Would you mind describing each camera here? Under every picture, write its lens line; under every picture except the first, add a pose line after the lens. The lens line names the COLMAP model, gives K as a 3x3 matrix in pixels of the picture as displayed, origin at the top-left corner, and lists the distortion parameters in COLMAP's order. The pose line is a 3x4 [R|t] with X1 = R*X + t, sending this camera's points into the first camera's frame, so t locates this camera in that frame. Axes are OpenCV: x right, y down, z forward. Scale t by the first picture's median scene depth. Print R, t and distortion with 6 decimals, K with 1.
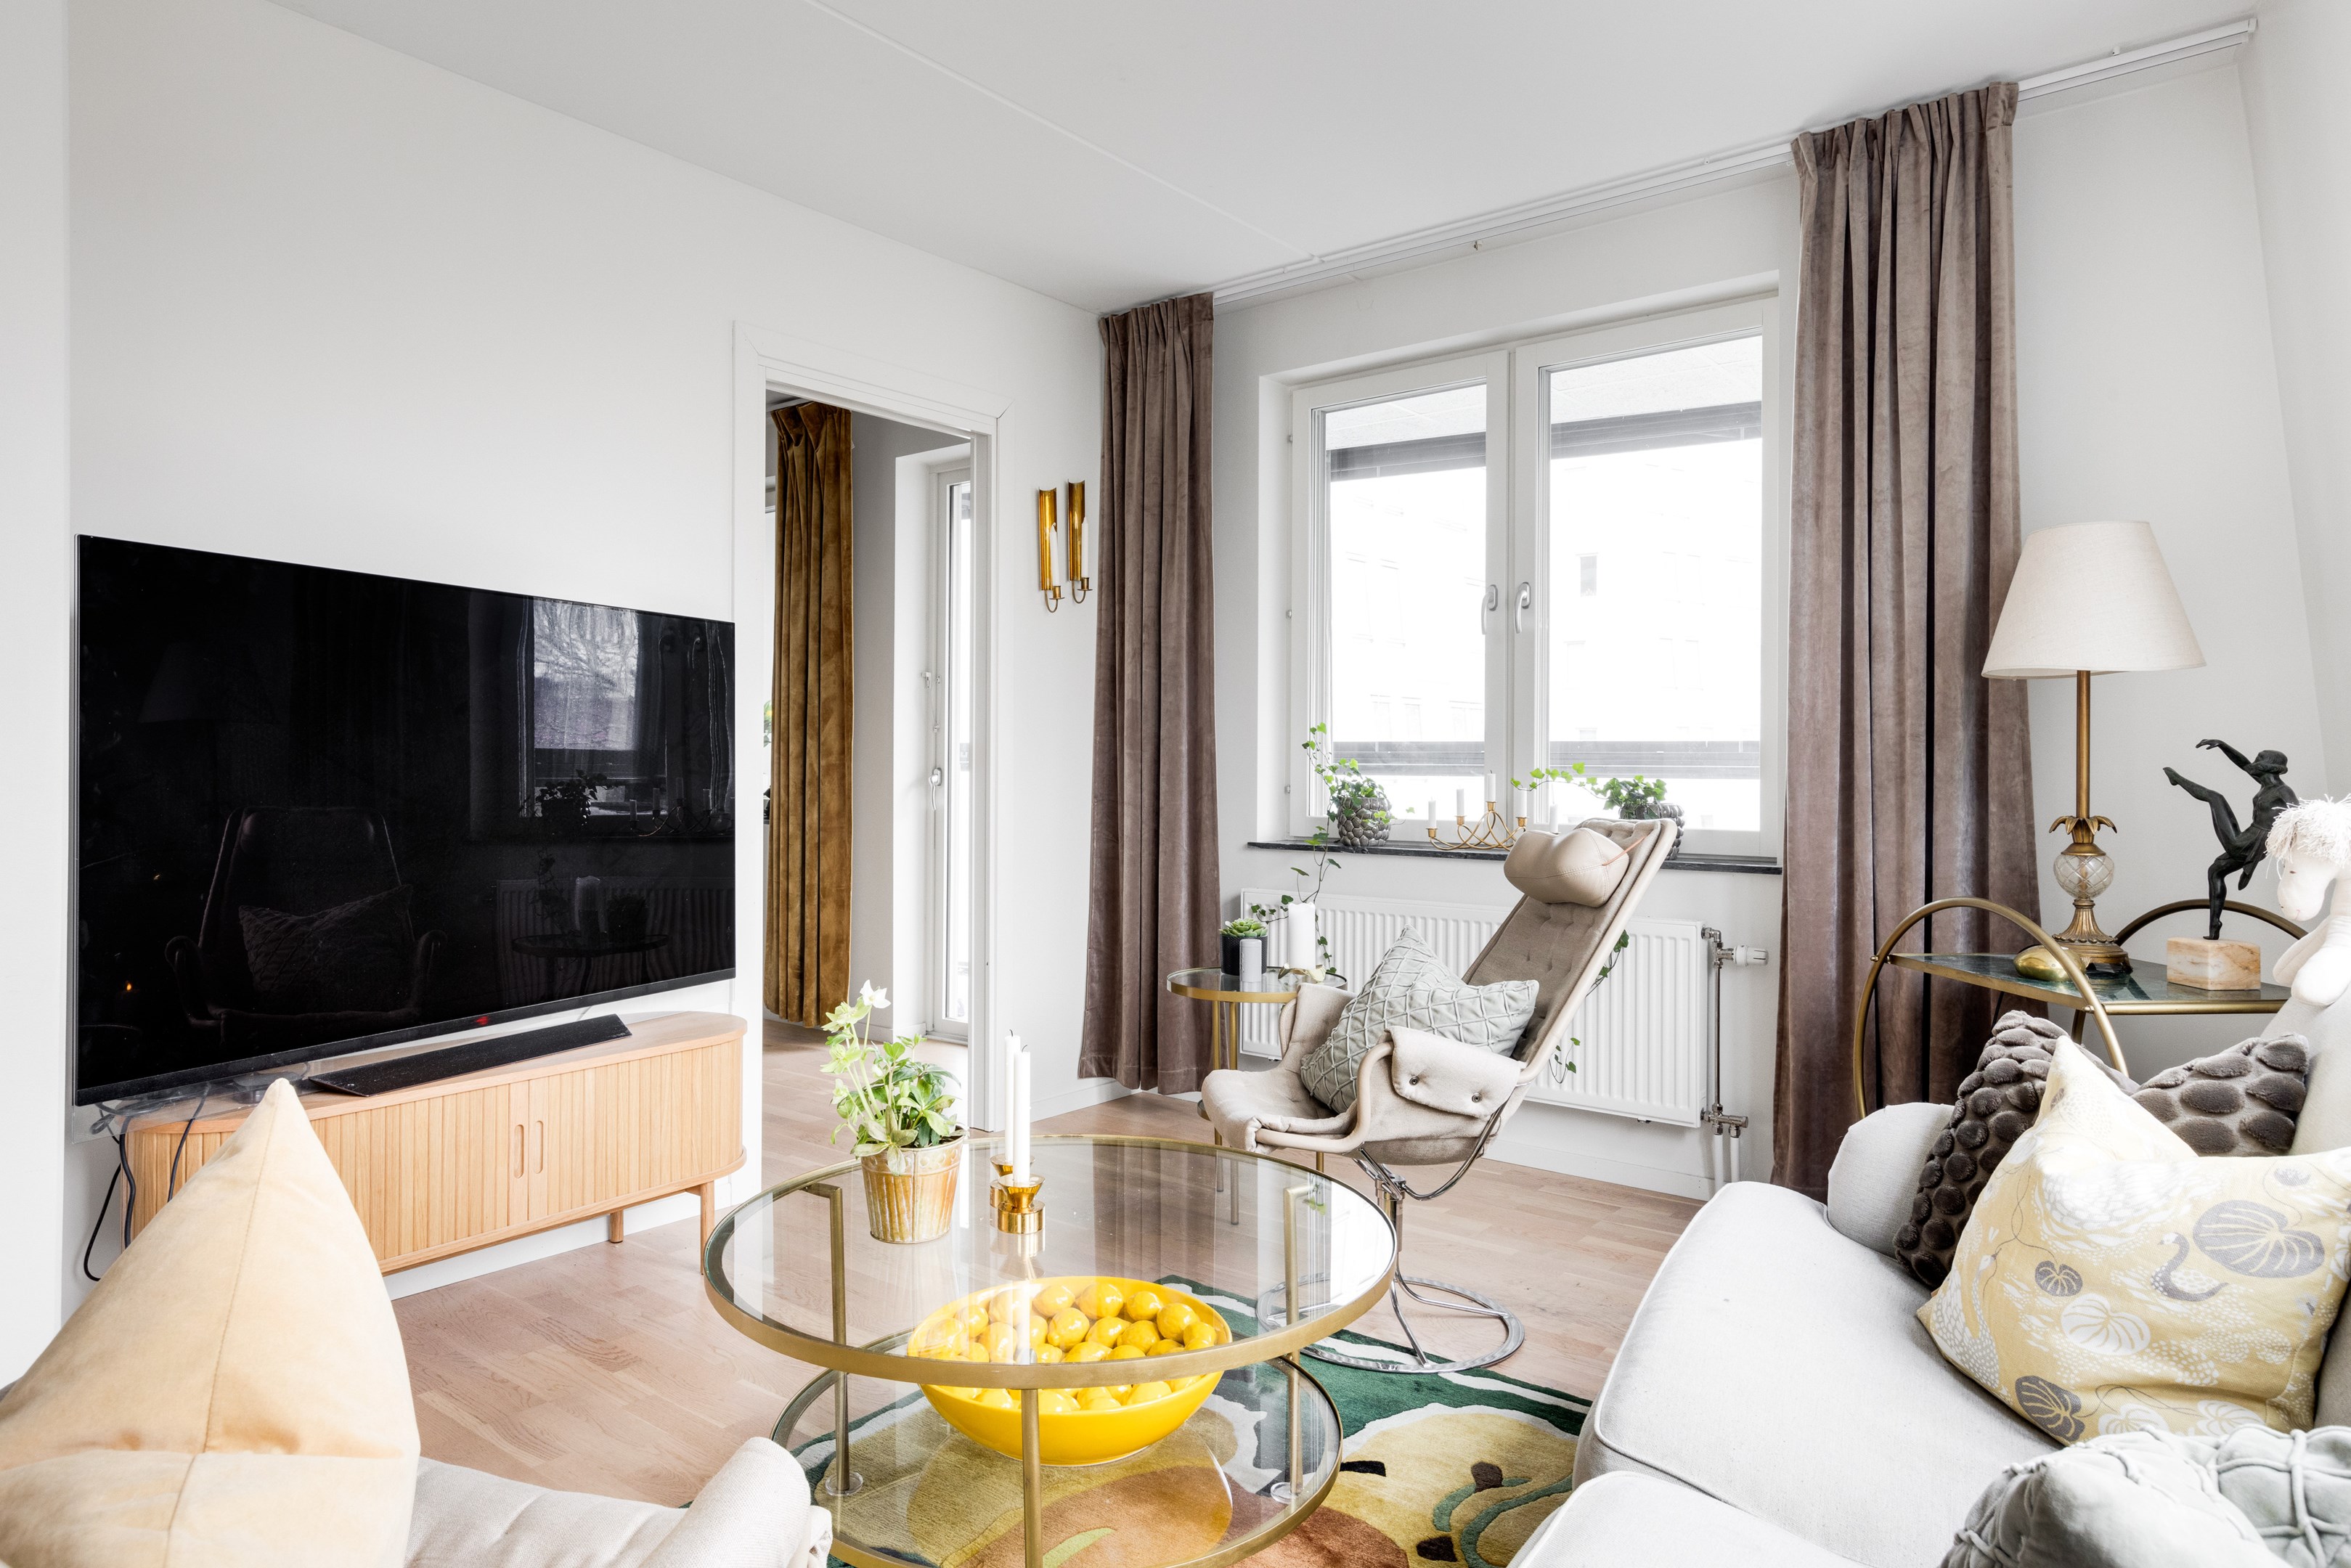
lens RADIAL K [[1427.1, 0, 1159.7], [0, 1427.1, 763.1], [0, 0, 1]] dist [0.003065, 0.004473]
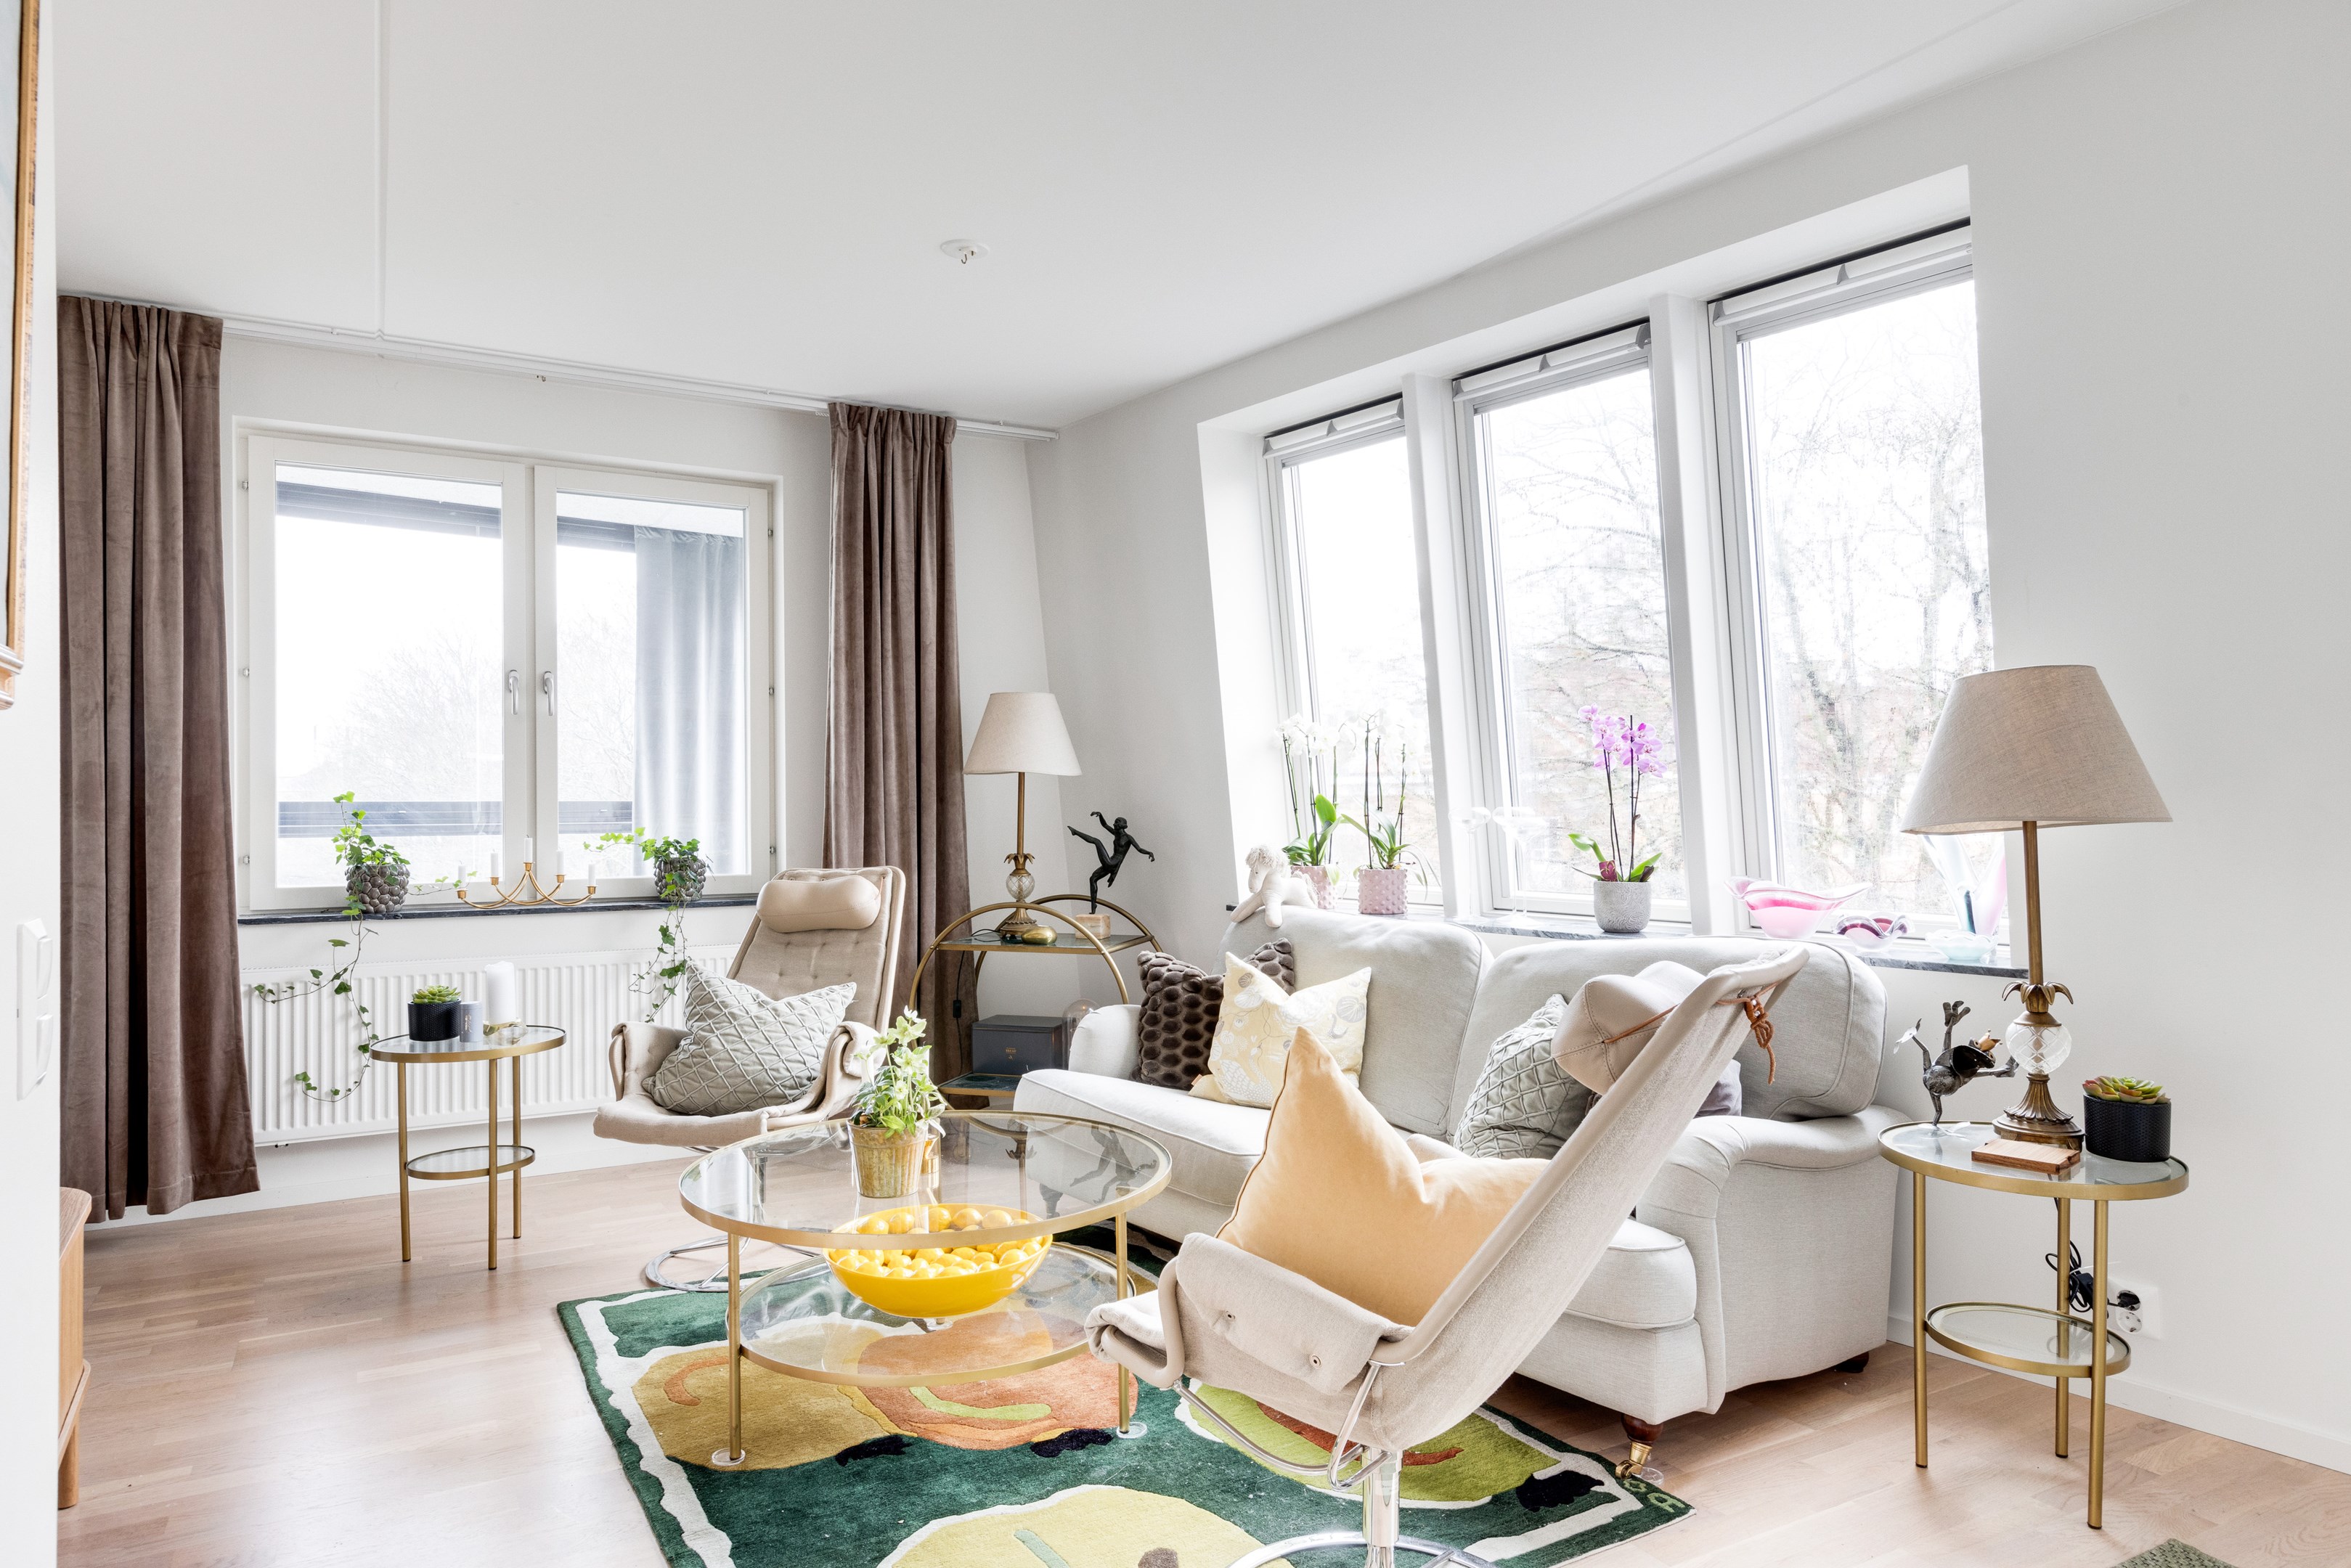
lens RADIAL K [[1427.1, 0, 1178.2], [0, 1427.1, 802.4], [0, 0, 1]] dist [0.003065, 0.004473]
pose [[0.377829, -0.002828, 0.925871, -0.664148], [0.006375, 0.999980, 0.000453, -0.019549], [-0.925854, 0.005731, 0.377839, 0.099202]]
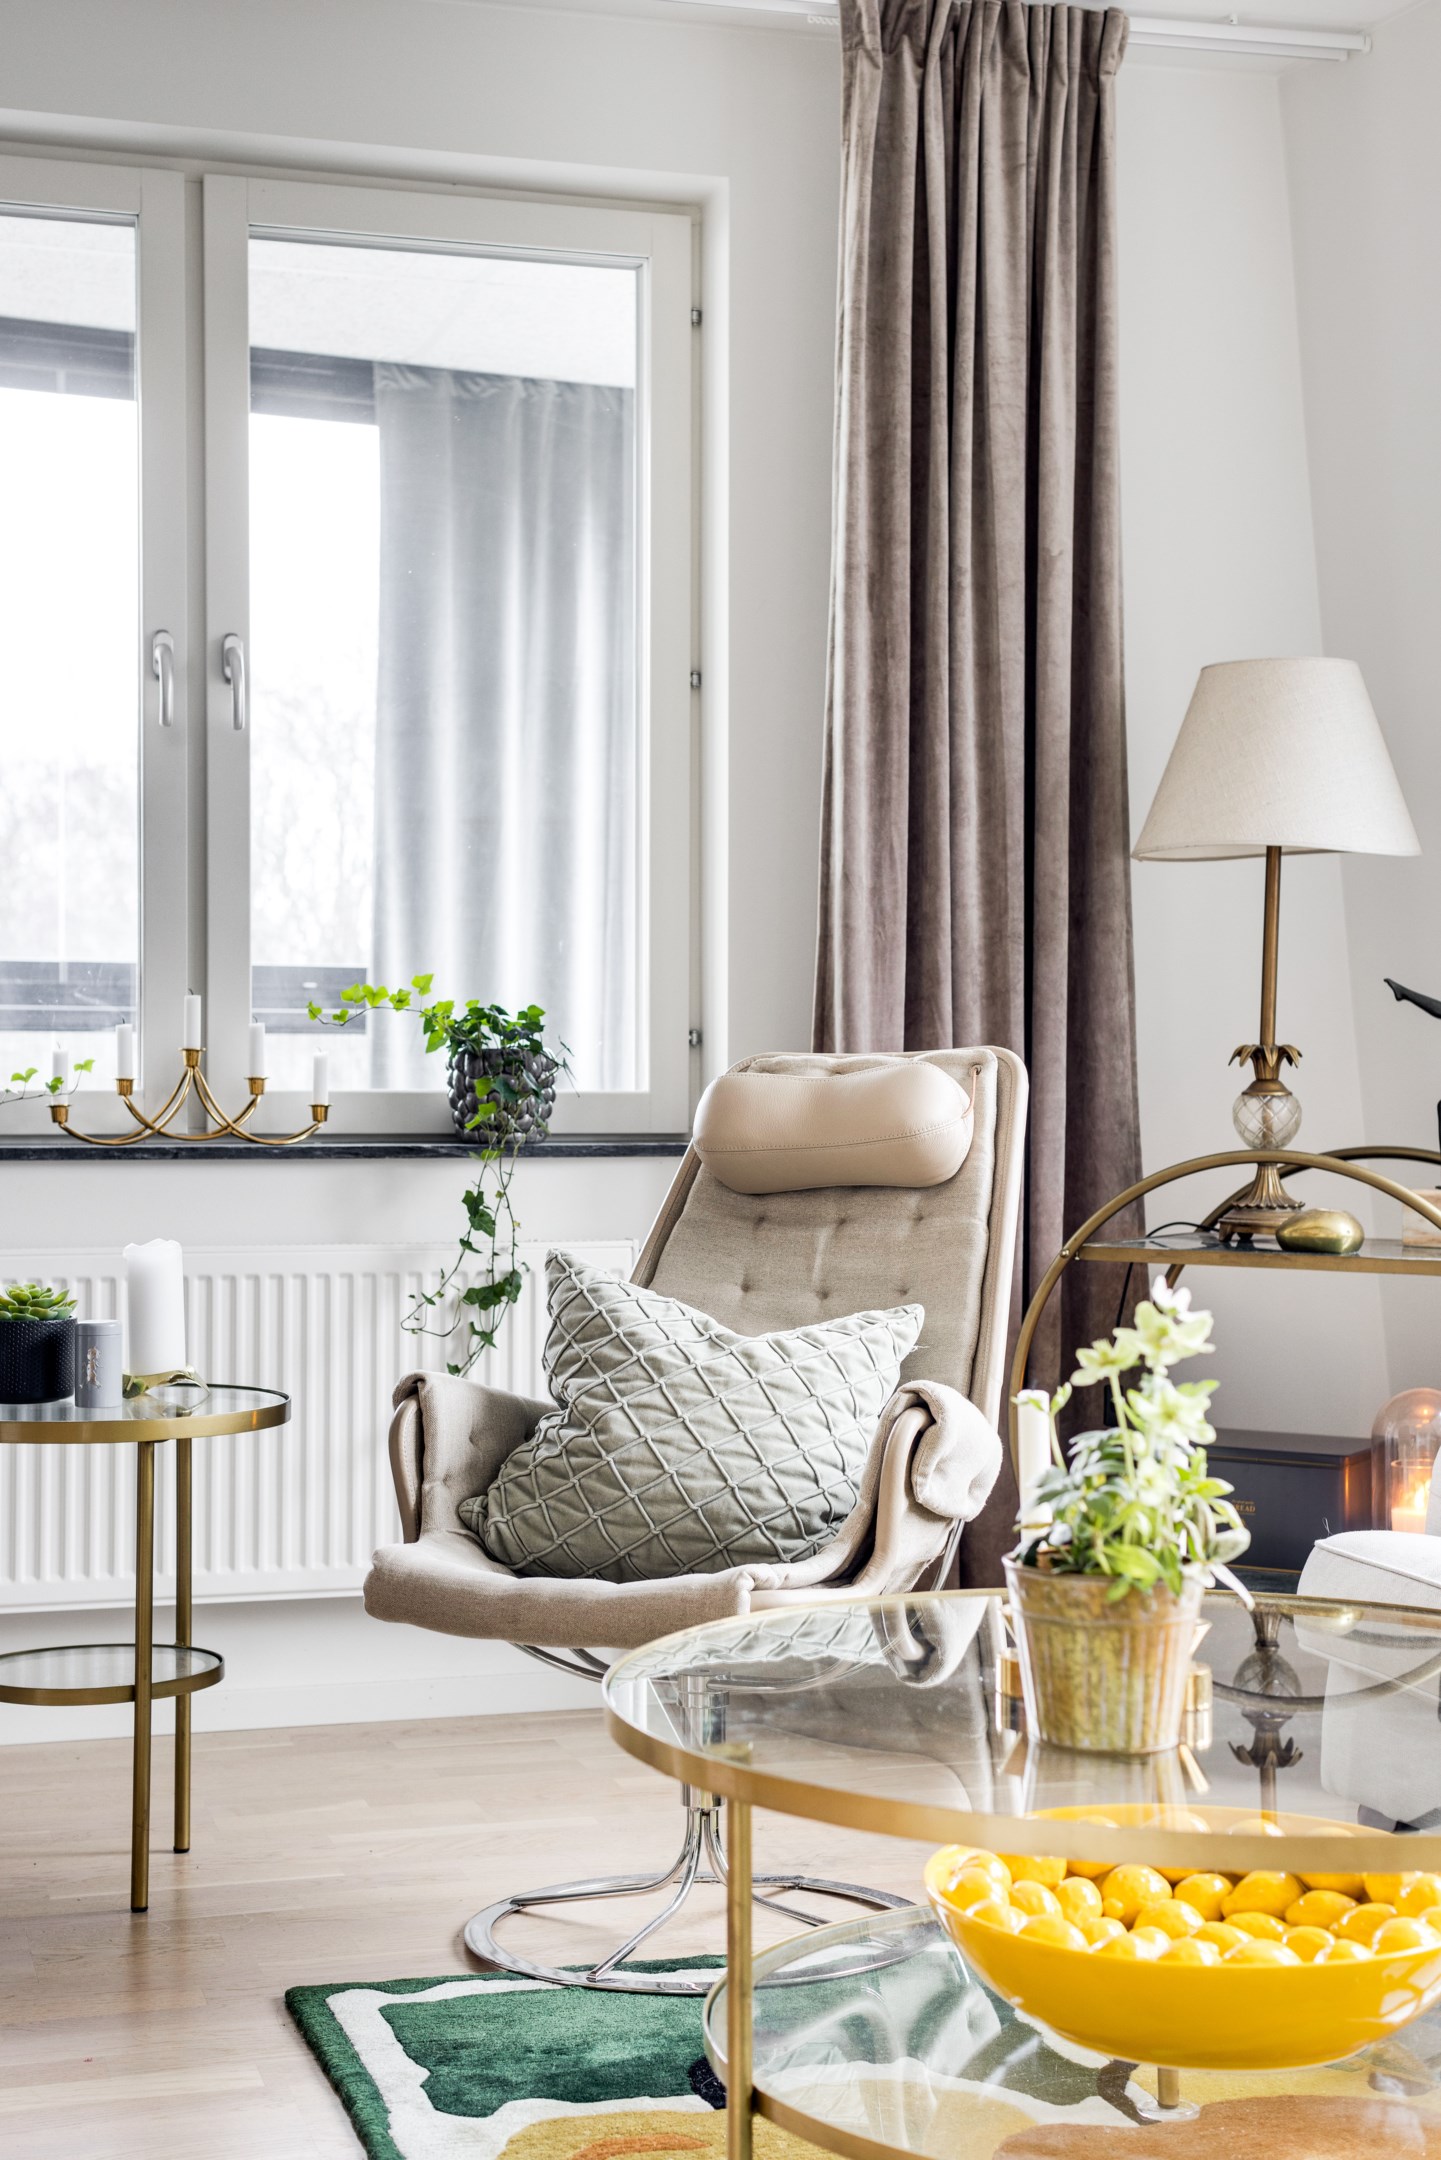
lens RADIAL K [[3125.5, 0, 689.9], [0, 3125.5, 1095.3], [0, 0, 1]] dist [0.131549, 0.000000]
pose [[0.587728, -0.008609, 0.809013, -0.627794], [-0.000821, 0.999937, 0.011237, 0.032181], [-0.809058, -0.007268, 0.587683, 0.190081]]
